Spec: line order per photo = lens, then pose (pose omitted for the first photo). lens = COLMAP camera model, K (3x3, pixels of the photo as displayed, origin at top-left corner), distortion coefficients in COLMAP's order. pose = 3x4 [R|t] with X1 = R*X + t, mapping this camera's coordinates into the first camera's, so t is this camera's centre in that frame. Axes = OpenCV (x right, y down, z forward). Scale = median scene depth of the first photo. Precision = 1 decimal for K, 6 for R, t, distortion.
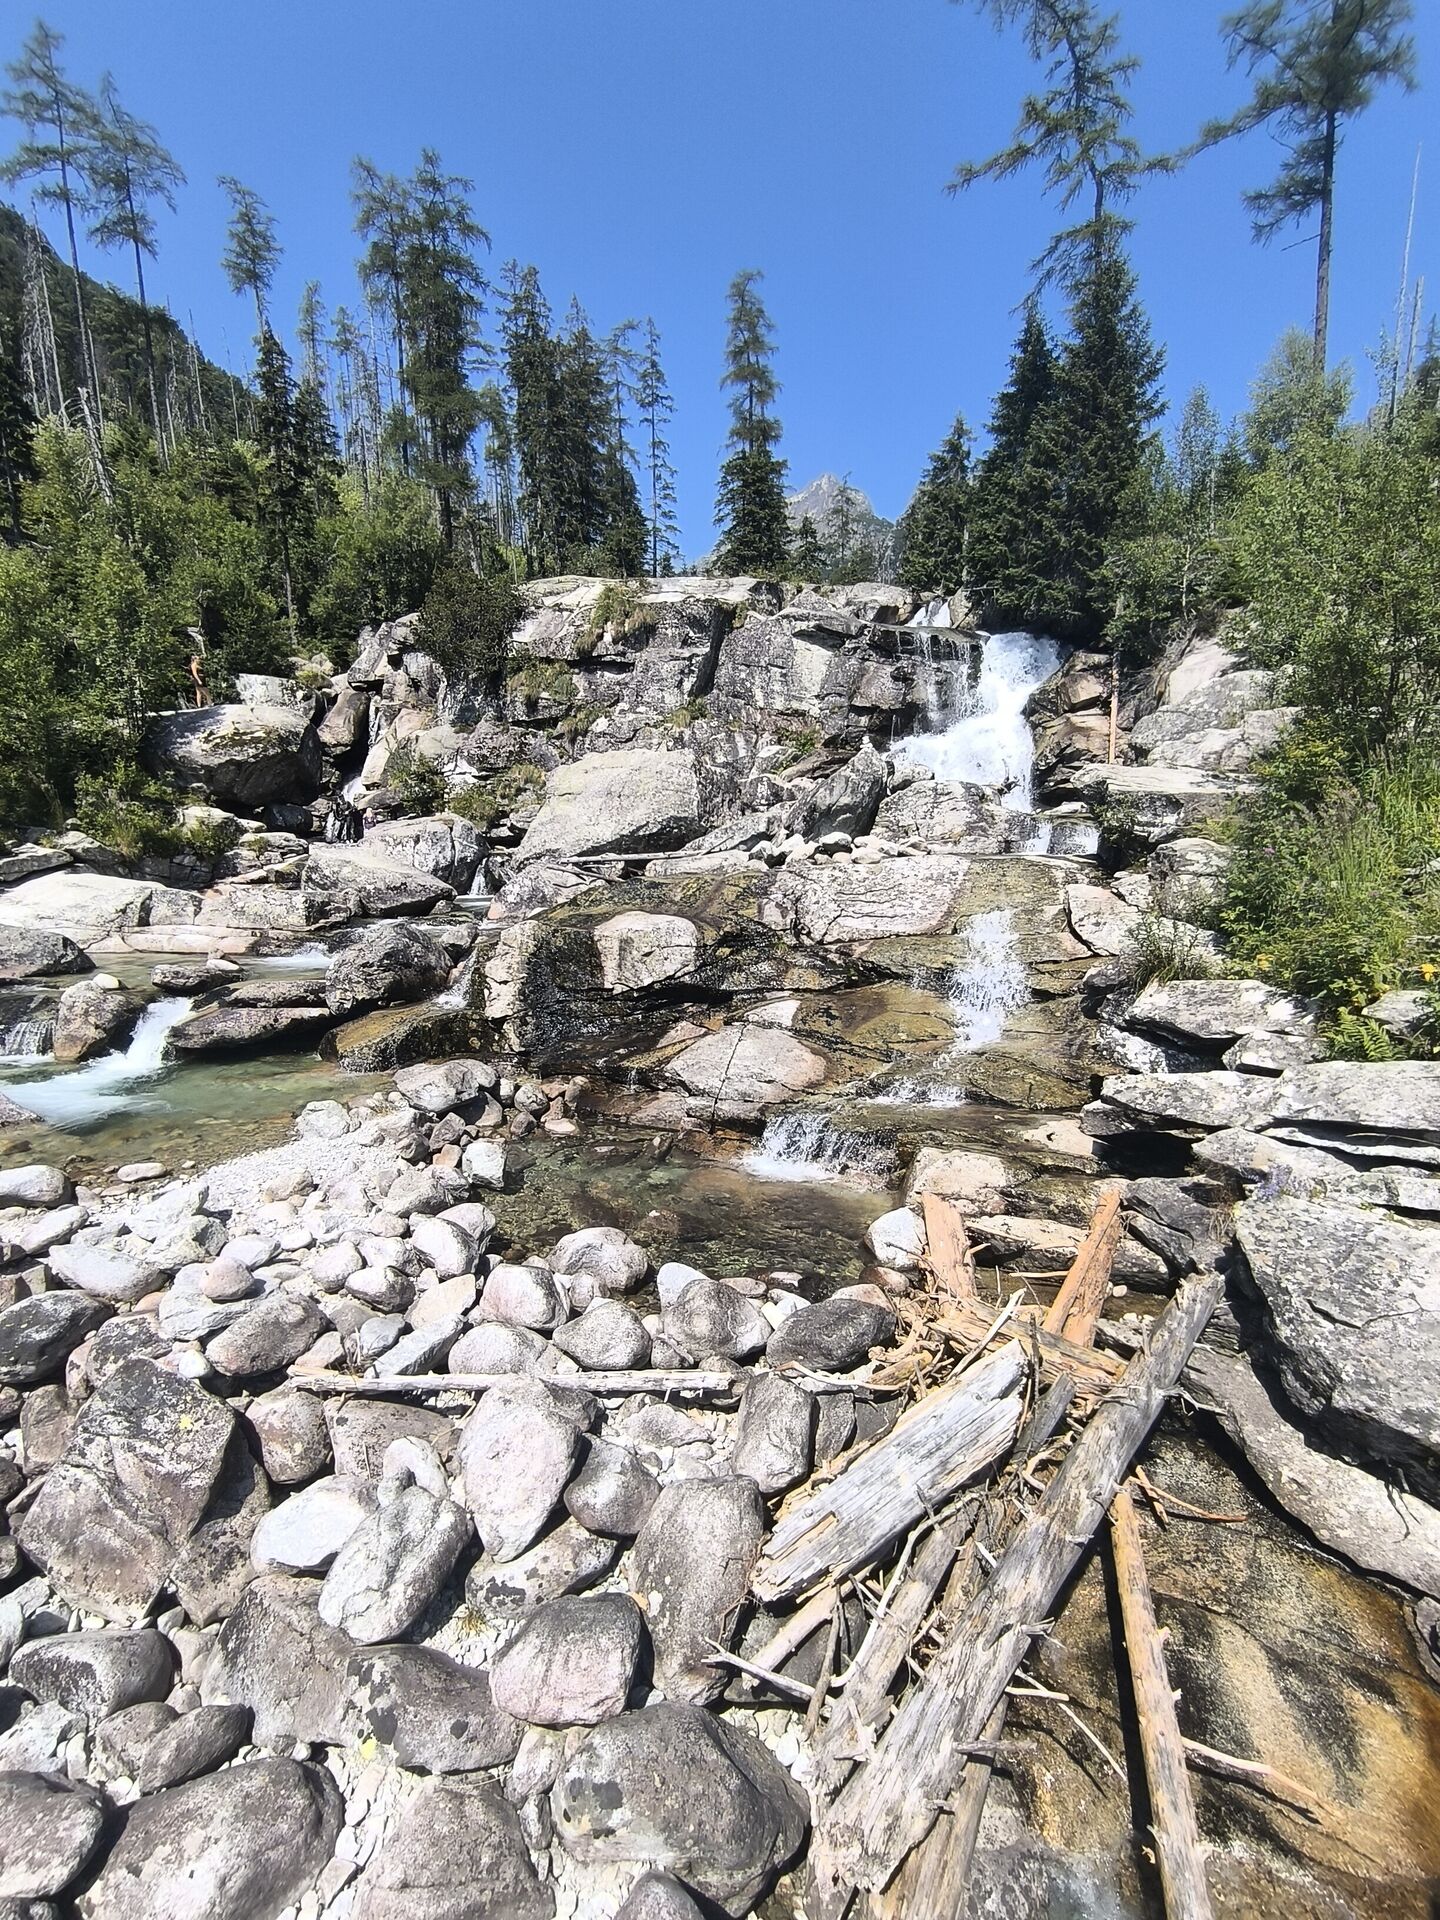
lens RADIAL K [[863.8, 0, 736.3], [0, 863.8, 984.9], [0, 0, 1]] dist [-0.063671, 0.047513]
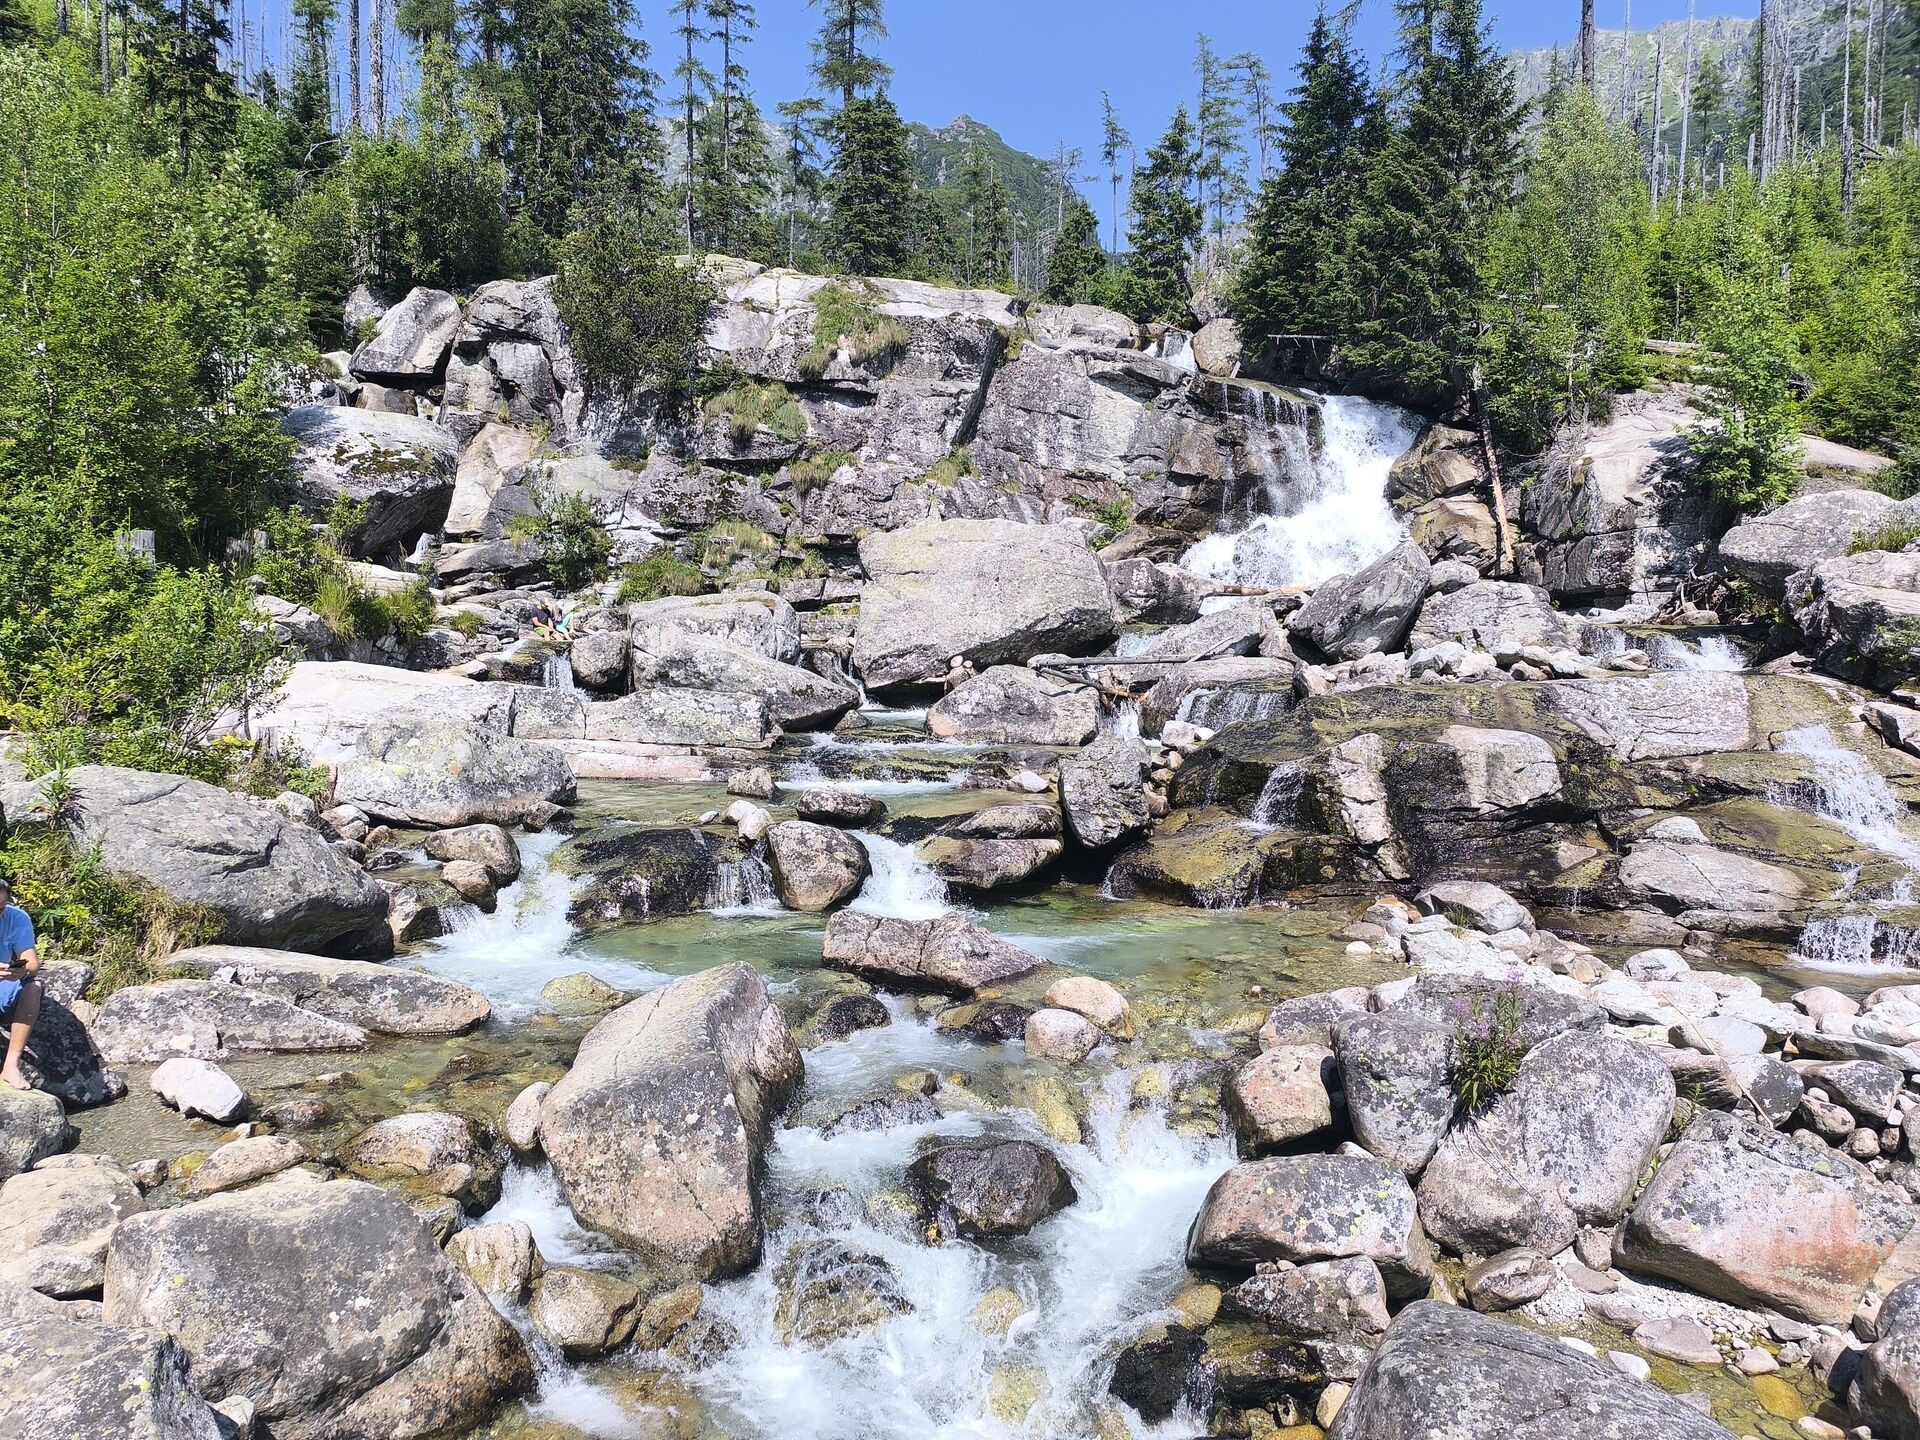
lens RADIAL K [[1288.3, 0, 968.8], [0, 1288.3, 716.5], [0, 0, 1]] dist [0.055241, -0.070383]
pose [[0.959801, 0.012025, 0.280425, -0.362799], [0.016117, 0.995073, -0.097831, 0.011675], [-0.280219, 0.098418, 0.954877, -0.061621]]
